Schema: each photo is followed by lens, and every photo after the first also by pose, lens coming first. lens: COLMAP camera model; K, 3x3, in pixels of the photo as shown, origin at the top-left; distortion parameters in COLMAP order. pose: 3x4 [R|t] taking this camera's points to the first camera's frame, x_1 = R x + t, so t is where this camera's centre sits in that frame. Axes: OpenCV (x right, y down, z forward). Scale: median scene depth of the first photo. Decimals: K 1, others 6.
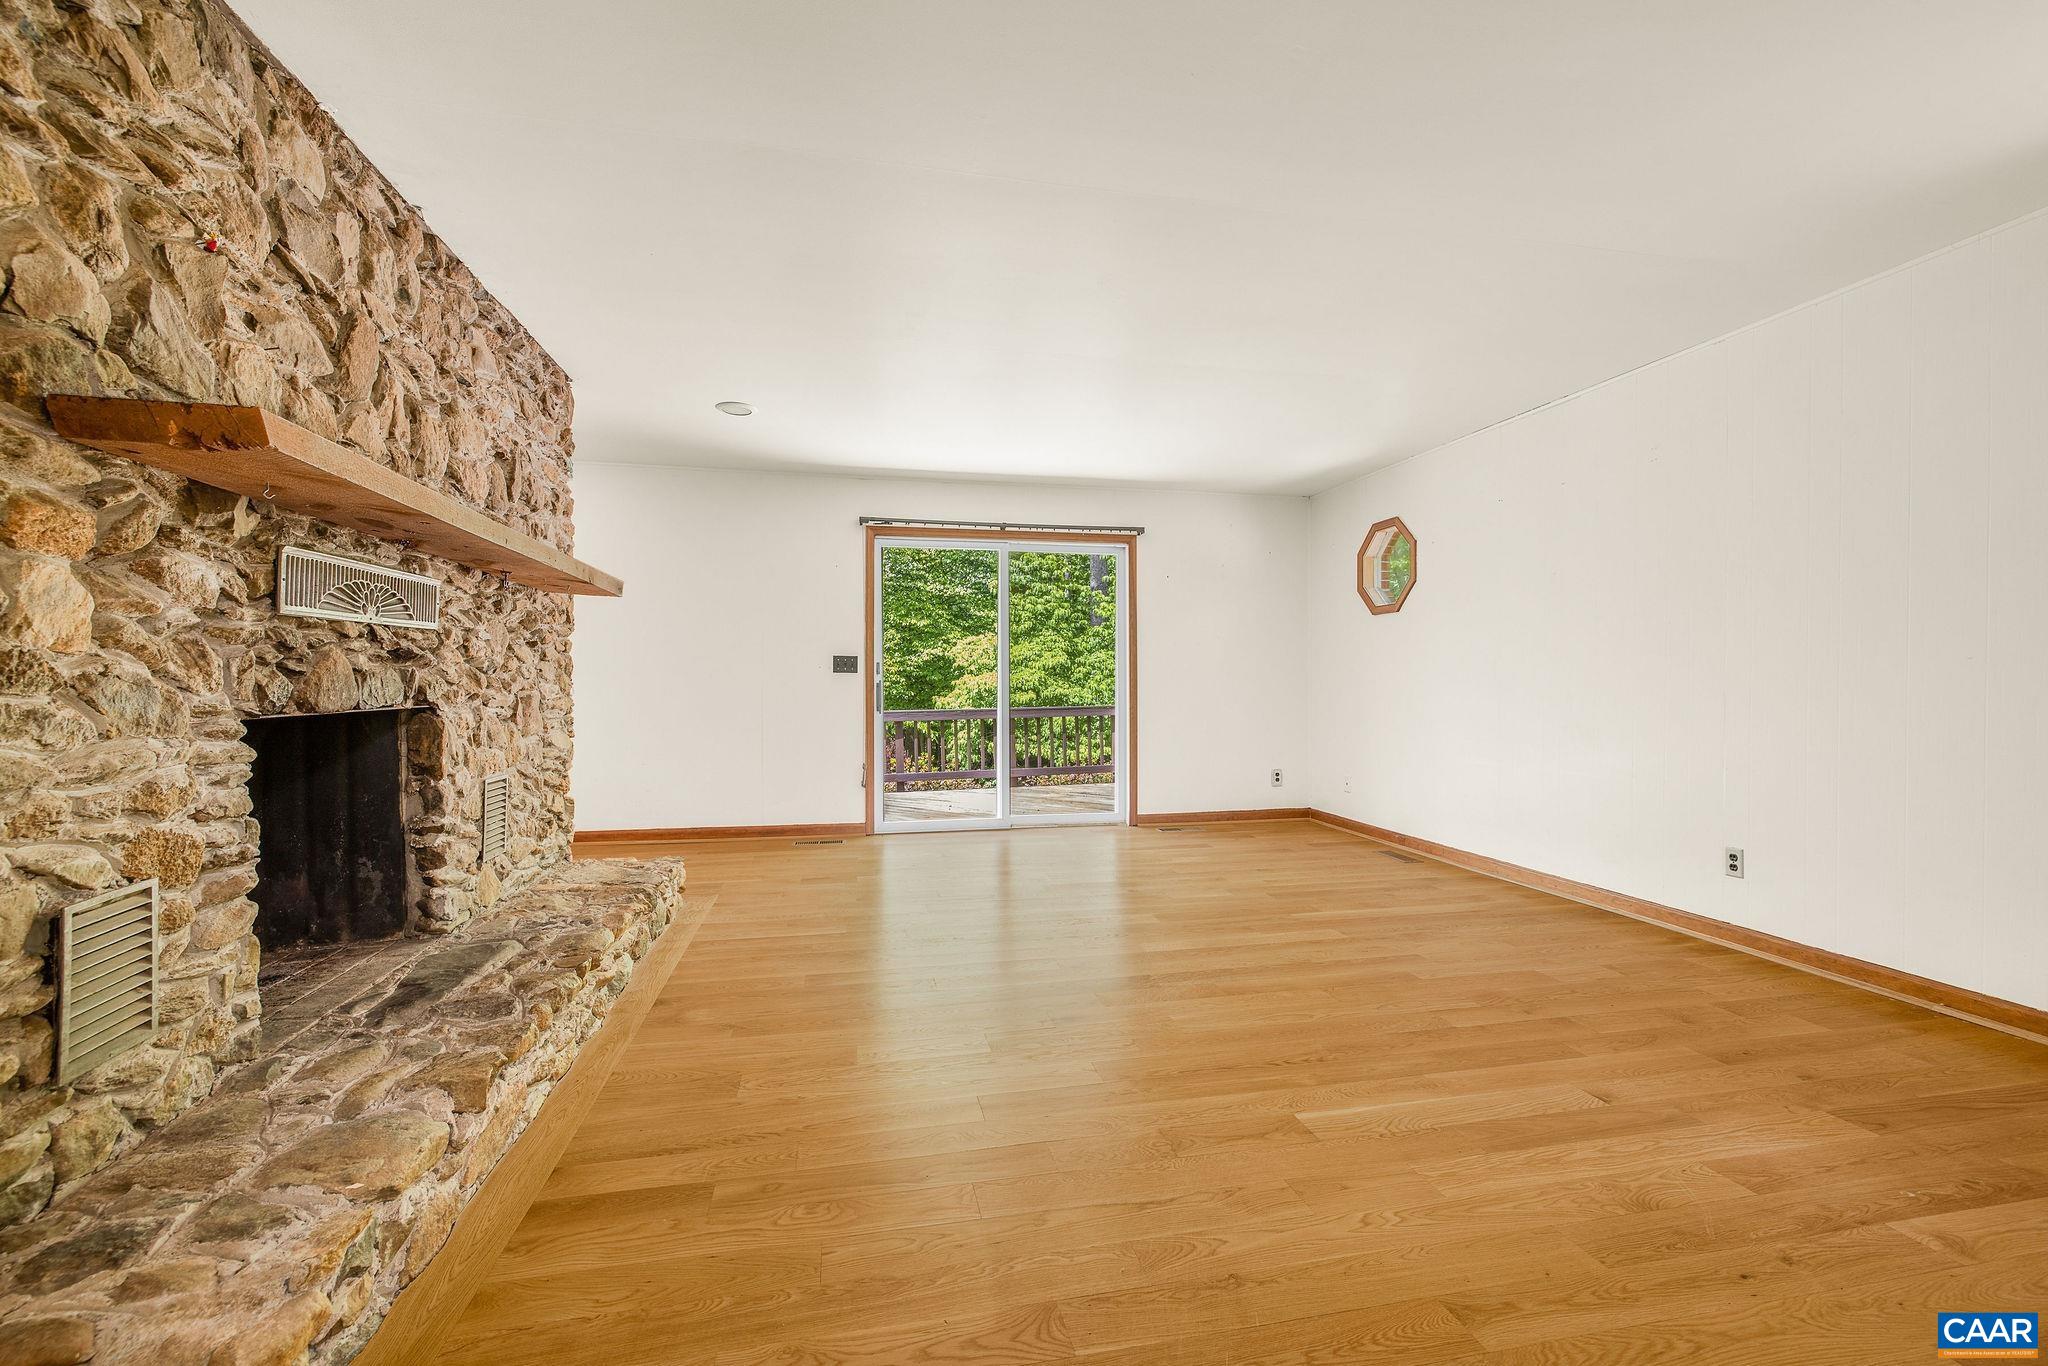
lens RADIAL K [[881.2, 0, 1010.8], [0, 881.2, 681.5], [0, 0, 1]] dist [0.000215, 0.002011]
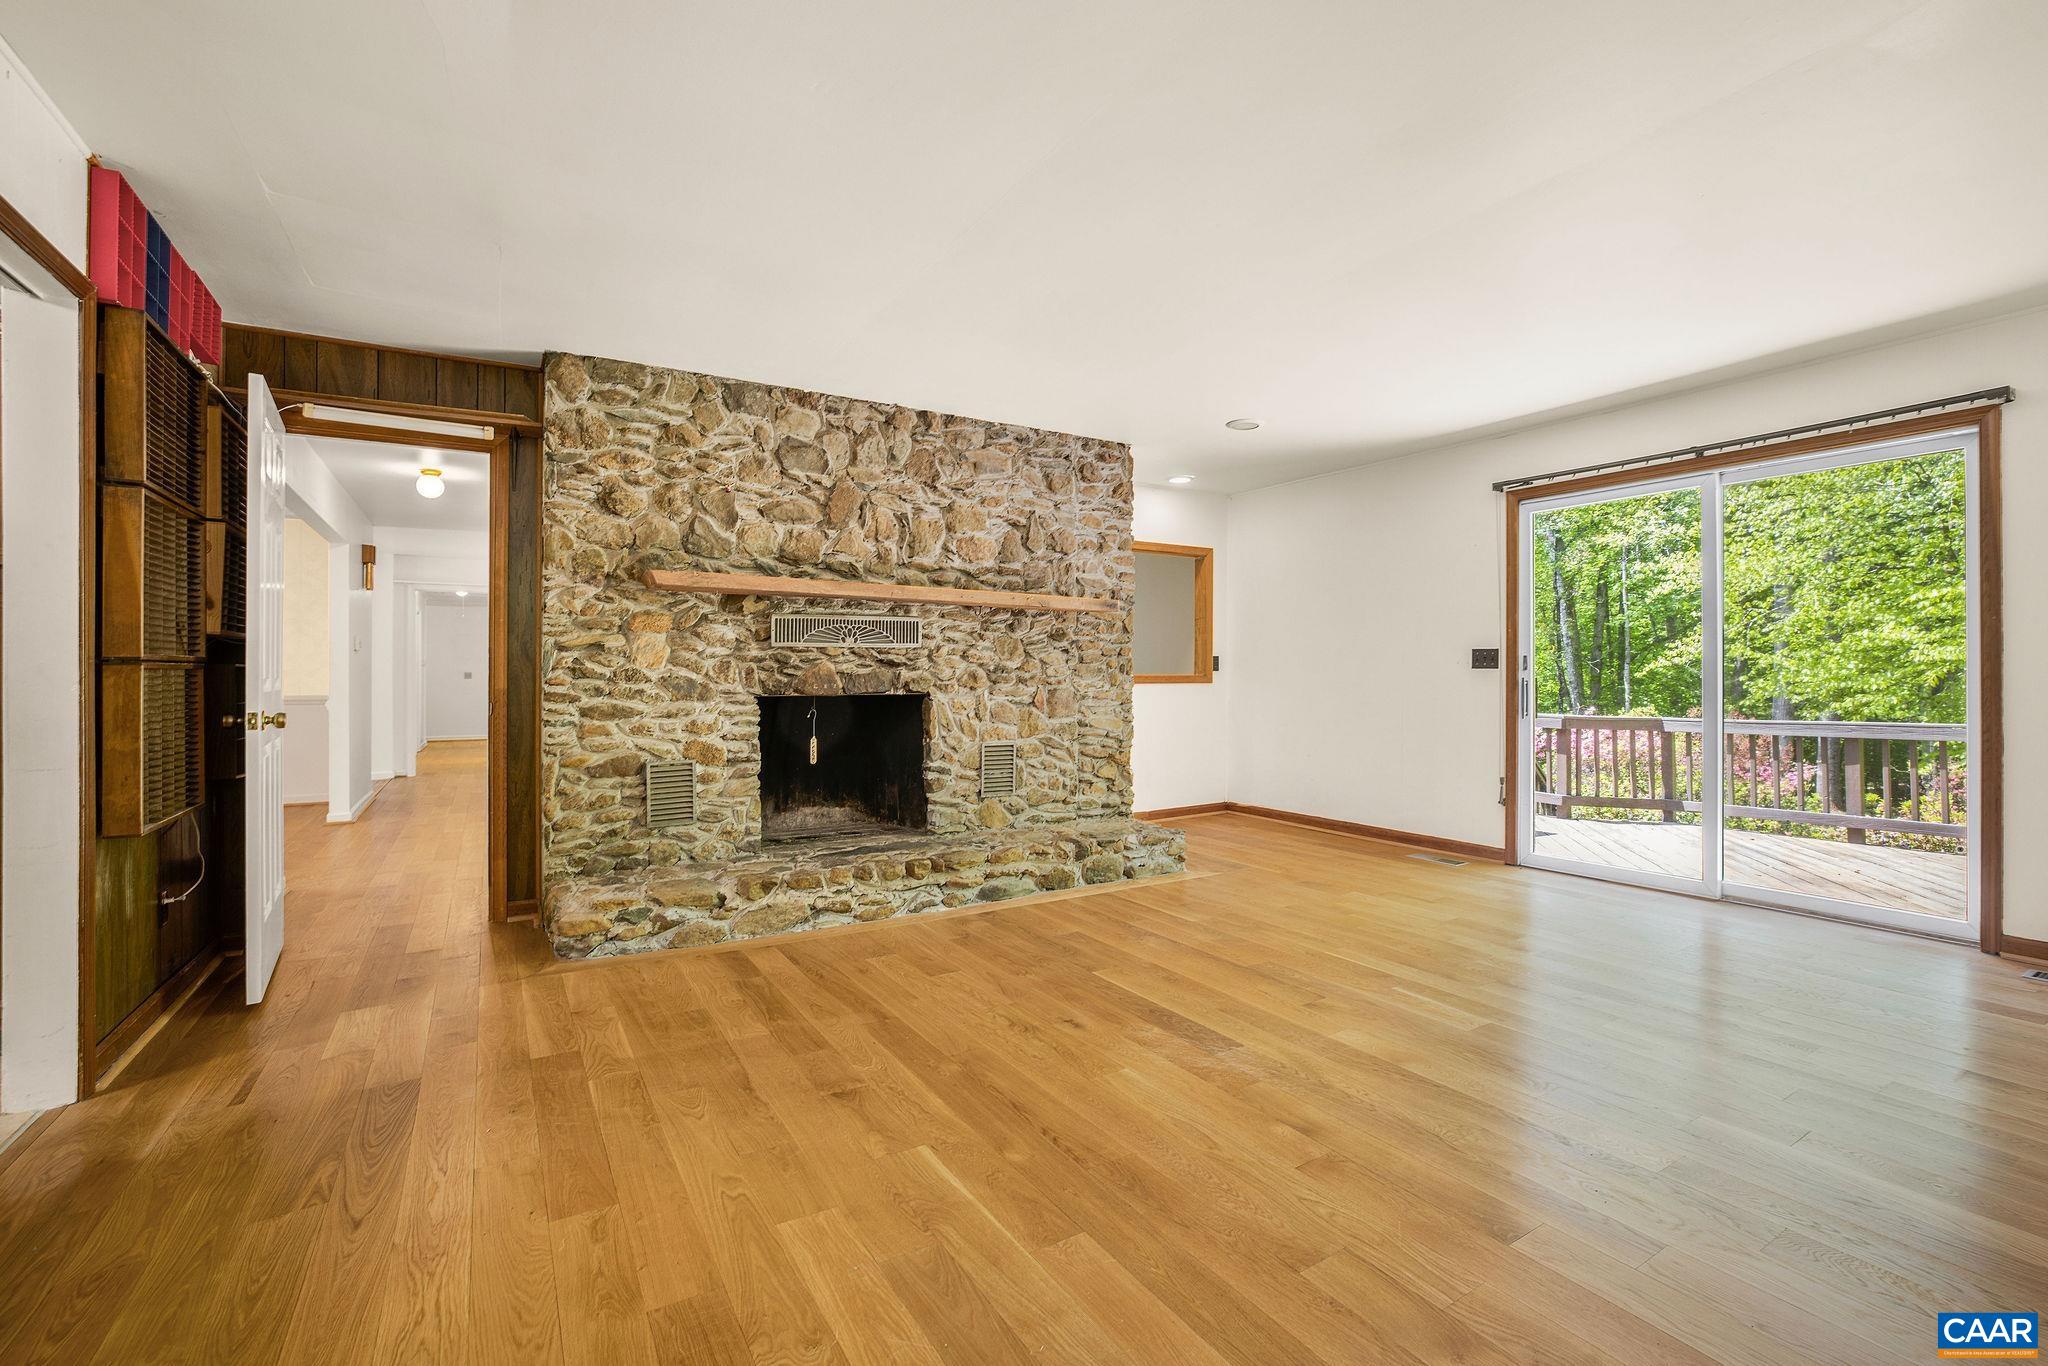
lens RADIAL K [[881.2, 0, 1009.1], [0, 881.2, 672.5], [0, 0, 1]] dist [0.000215, 0.002011]
pose [[0.334154, 0.000966, -0.942518, 1.334297], [-0.002291, 0.999997, 0.000213, -0.017588], [0.942516, 0.002088, 0.334155, 0.823943]]
